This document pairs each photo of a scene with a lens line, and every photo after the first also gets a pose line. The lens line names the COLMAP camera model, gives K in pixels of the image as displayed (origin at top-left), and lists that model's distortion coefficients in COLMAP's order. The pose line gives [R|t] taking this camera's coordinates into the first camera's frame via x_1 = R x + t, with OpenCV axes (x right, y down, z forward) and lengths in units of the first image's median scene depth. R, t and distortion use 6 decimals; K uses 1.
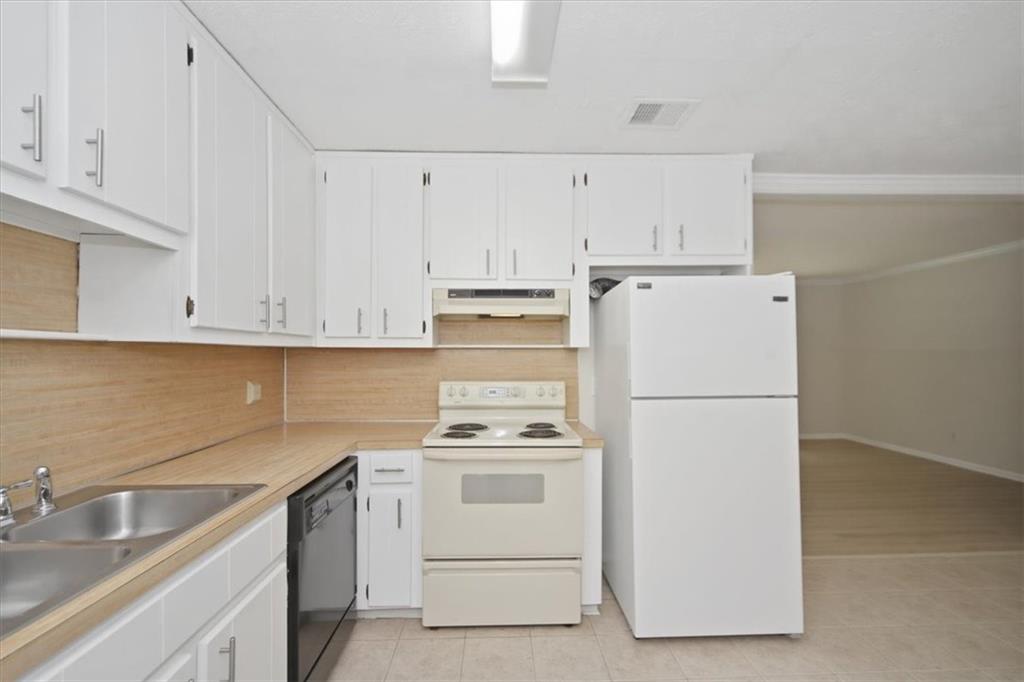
lens RADIAL K [[447.2, 0, 511.8], [0, 447.2, 350.9], [0, 0, 1]] dist [0.001374, 0.000102]
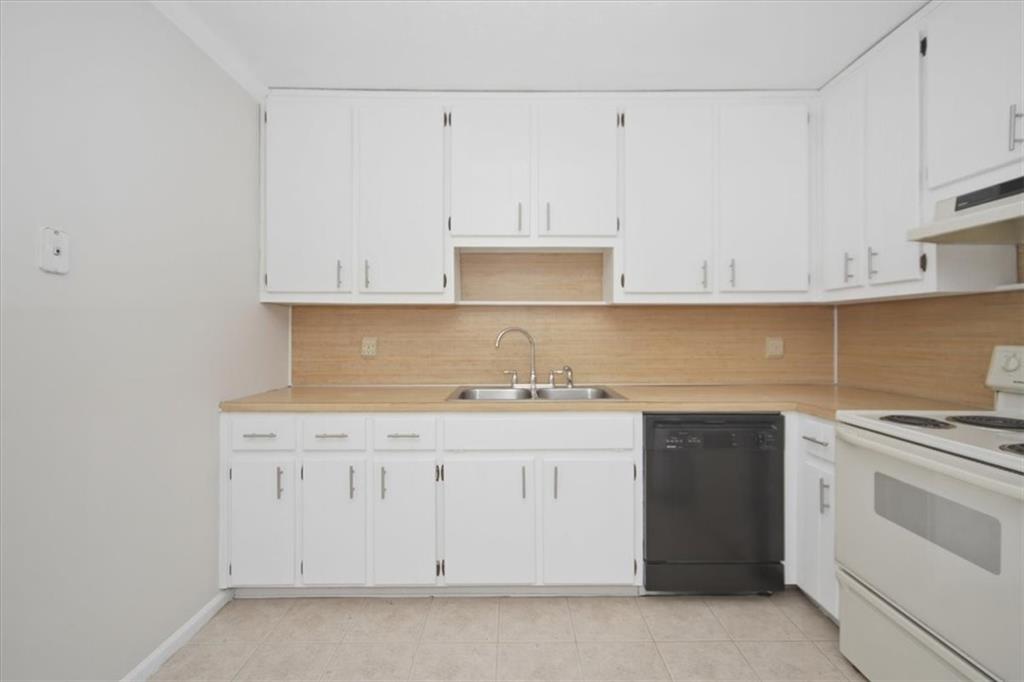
lens RADIAL K [[460.8, 0, 517.7], [0, 460.8, 332.0], [0, 0, 1]] dist [0.002498, 0.000097]
pose [[-0.027351, 0.003019, -0.999621, 0.618154], [0.010809, 0.999938, 0.002725, 0.051110], [0.999567, -0.010730, -0.027382, 0.465007]]
